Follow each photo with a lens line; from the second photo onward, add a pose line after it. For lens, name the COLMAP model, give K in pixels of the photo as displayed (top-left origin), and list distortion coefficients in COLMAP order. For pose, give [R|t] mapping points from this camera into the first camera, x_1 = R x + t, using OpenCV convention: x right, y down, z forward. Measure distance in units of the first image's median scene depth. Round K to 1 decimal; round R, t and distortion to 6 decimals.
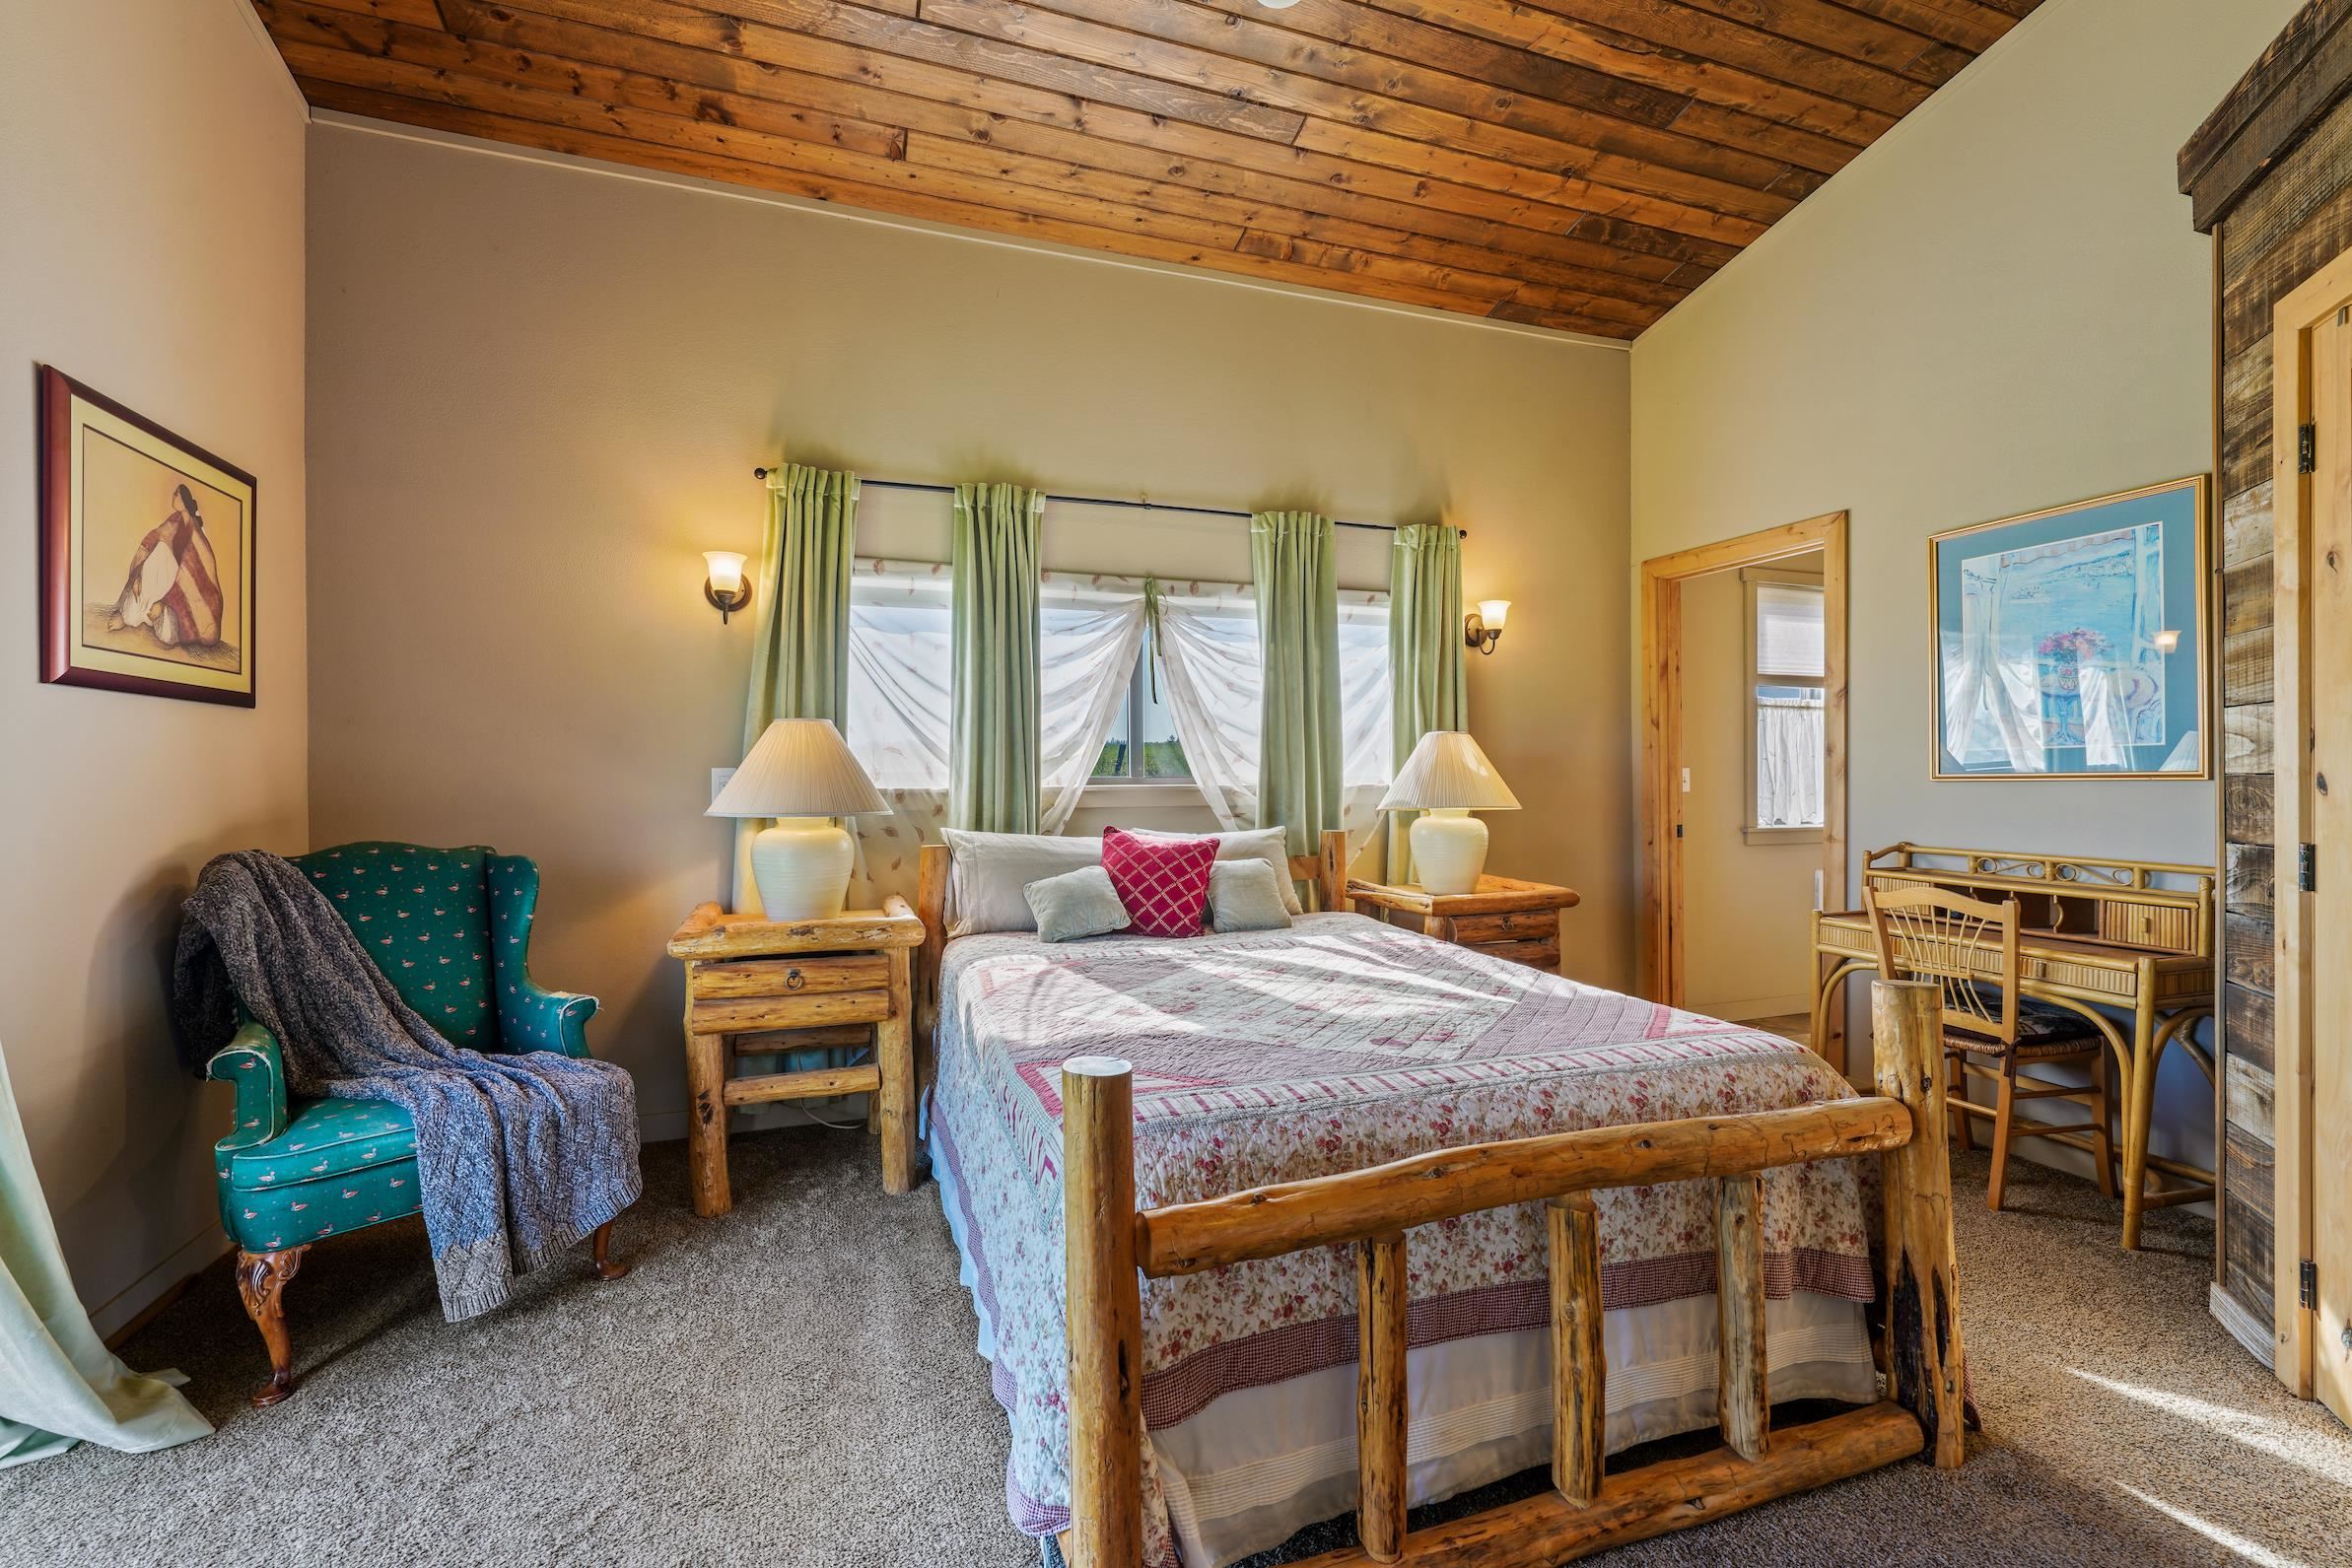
lens RADIAL K [[1008.6, 0, 1189.7], [0, 1008.6, 780.0], [0, 0, 1]] dist [0.000204, -0.000361]
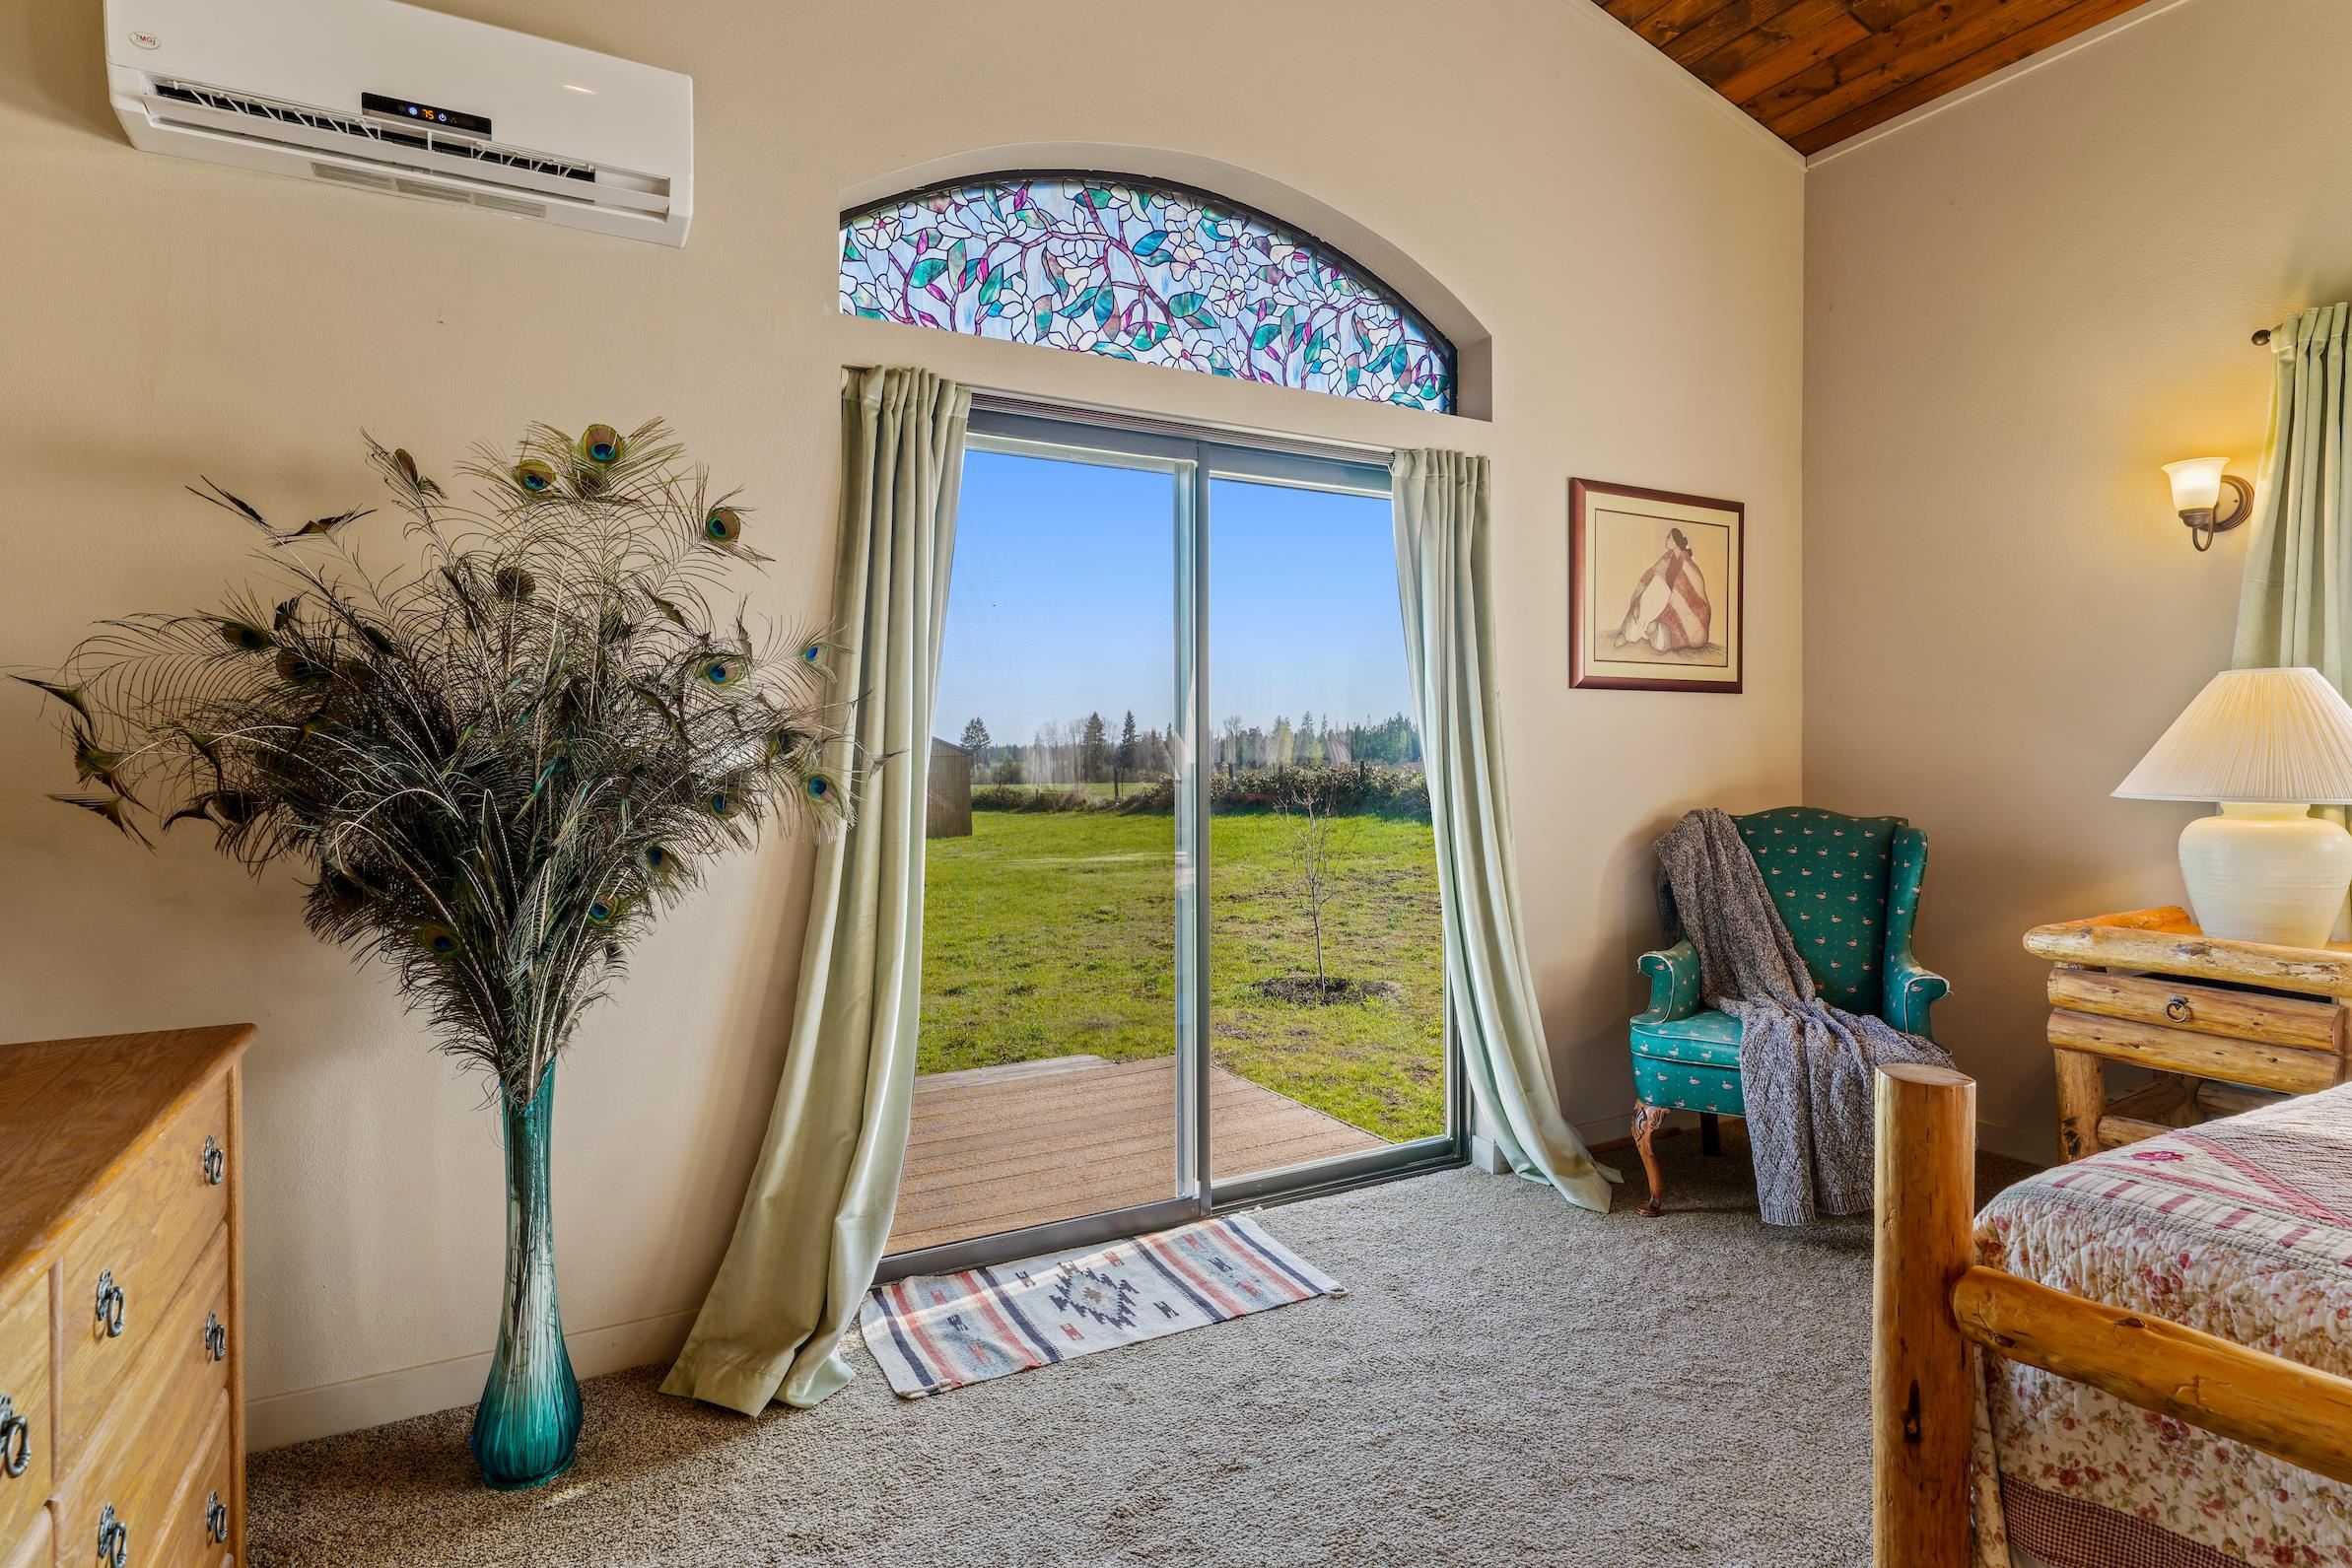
lens RADIAL K [[1259.4, 0, 1181.0], [0, 1259.4, 772.7], [0, 0, 1]] dist [0.000640, -0.000634]
pose [[0.155138, 0.015903, -0.987765, 0.433270], [0.000052, 0.999870, 0.016106, -0.000154], [0.987893, -0.002550, 0.155117, 0.087303]]
